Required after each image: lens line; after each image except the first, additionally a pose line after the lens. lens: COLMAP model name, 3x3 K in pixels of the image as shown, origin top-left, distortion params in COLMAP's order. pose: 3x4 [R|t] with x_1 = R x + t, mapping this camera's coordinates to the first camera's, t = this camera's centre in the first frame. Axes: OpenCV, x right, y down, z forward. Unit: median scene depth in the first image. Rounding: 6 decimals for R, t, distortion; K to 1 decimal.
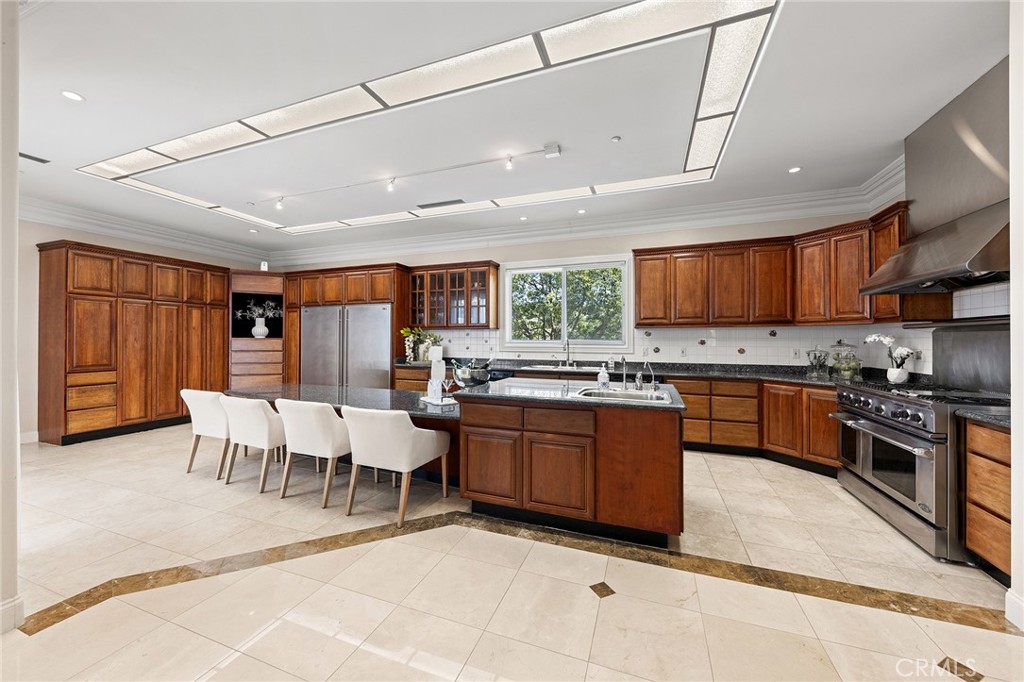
lens RADIAL K [[363.8, 0, 515.8], [0, 363.8, 337.0], [0, 0, 1]] dist [0.000840, 0.000014]
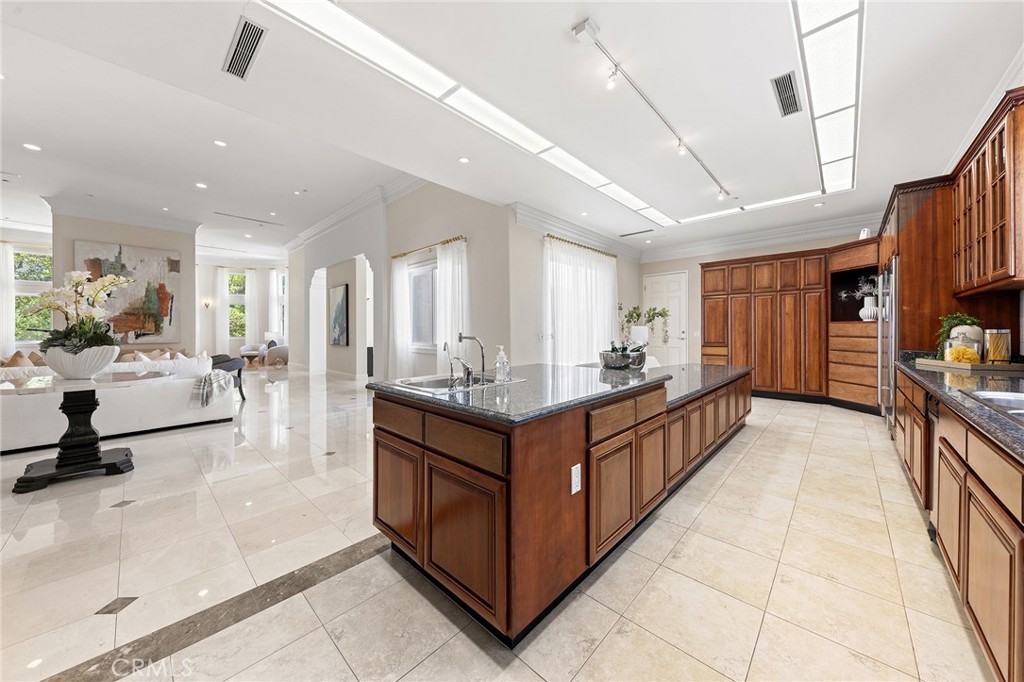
lens RADIAL K [[357.0, 0, 505.0], [0, 357.0, 341.7], [0, 0, 1]] dist [0.013097, -0.005589]
pose [[-0.393423, 0.031925, -0.918803, 0.555233], [0.007821, 0.999477, 0.031379, 0.023629], [0.919324, 0.005159, -0.393466, 0.806266]]
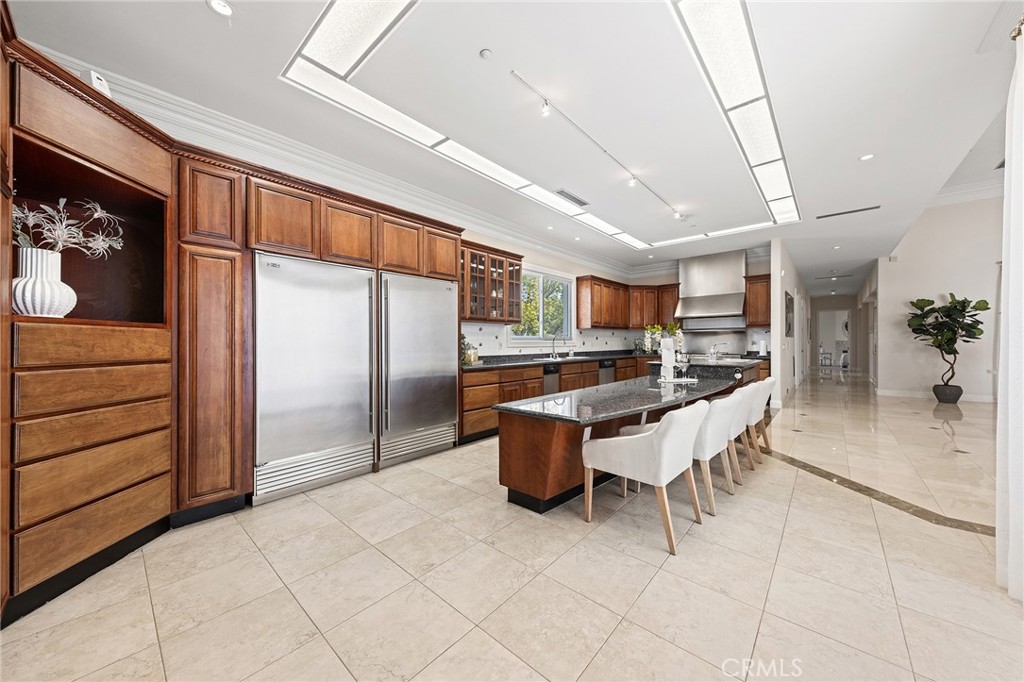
lens RADIAL K [[353.7, 0, 503.1], [0, 353.7, 340.2], [0, 0, 1]] dist [0.001123, 0.000038]
pose [[0.387977, 0.001829, 0.921667, -1.195773], [0.000362, 0.999998, -0.002137, 0.028155], [-0.921669, 0.001163, 0.387975, 0.811572]]
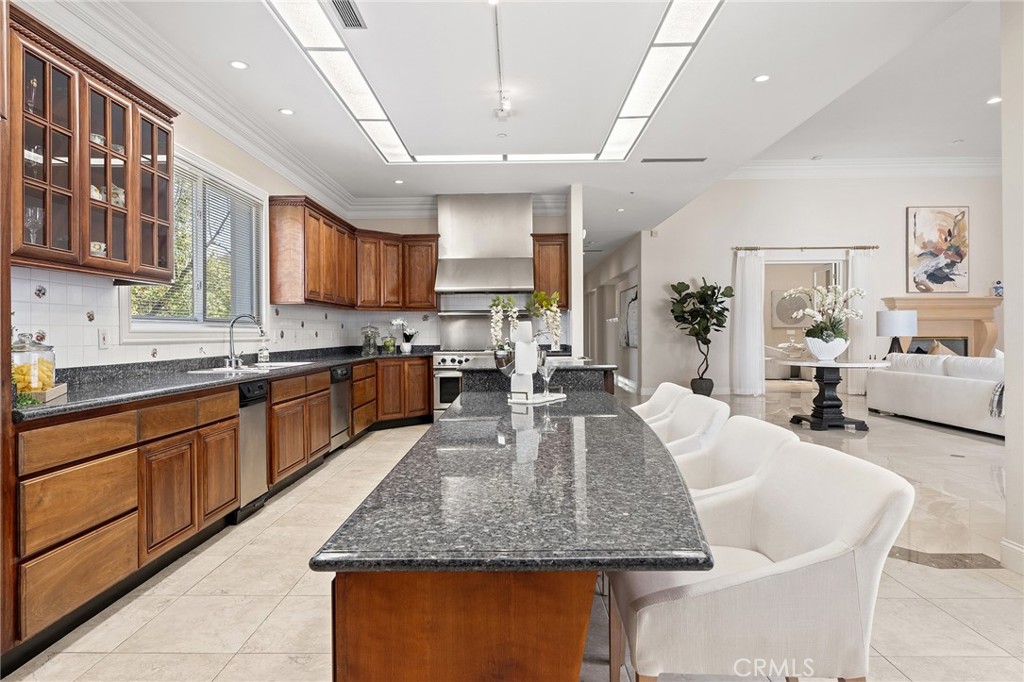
lens RADIAL K [[573.4, 0, 515.4], [0, 573.4, 330.0], [0, 0, 1]] dist [0.004037, -0.001145]
pose [[-0.336558, 0.005284, 0.941648, -0.948546], [0.002592, 0.999986, -0.004685, 0.036975], [-0.941659, 0.000864, -0.336567, 1.039723]]
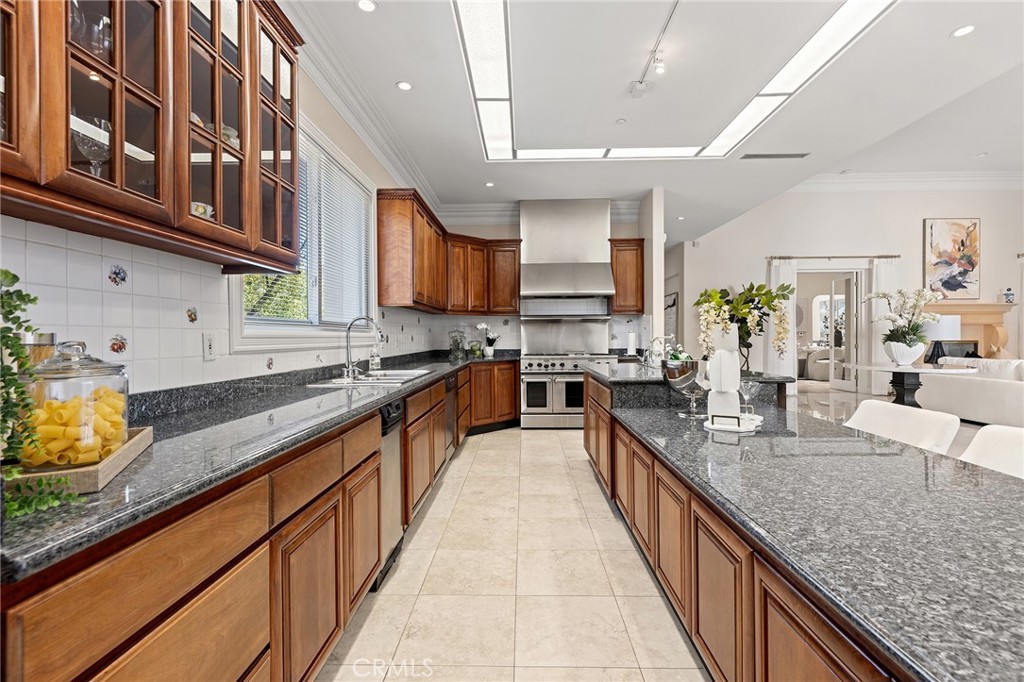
lens RADIAL K [[460.5, 0, 487.2], [0, 460.5, 336.6], [0, 0, 1]] dist [0.012266, -0.006742]
pose [[-0.269435, -0.000314, 0.963018, -0.564660], [0.001579, 0.999998, 0.000768, 0.034279], [-0.963017, 0.001727, -0.269434, 1.154771]]
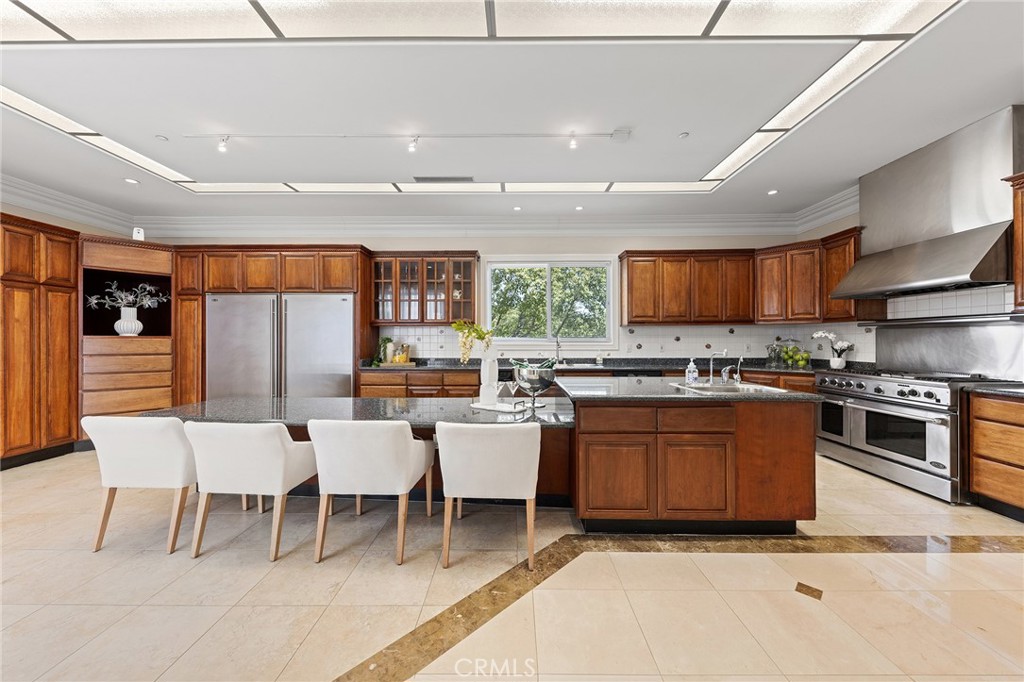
lens RADIAL K [[353.5, 0, 510.7], [0, 353.5, 338.4], [0, 0, 1]] dist [0.001282, -0.000255]
pose [[0.943033, -0.002713, 0.332690, -0.344313], [0.001471, 0.999991, 0.003986, 0.008544], [-0.332697, -0.003270, 0.943028, 0.160639]]
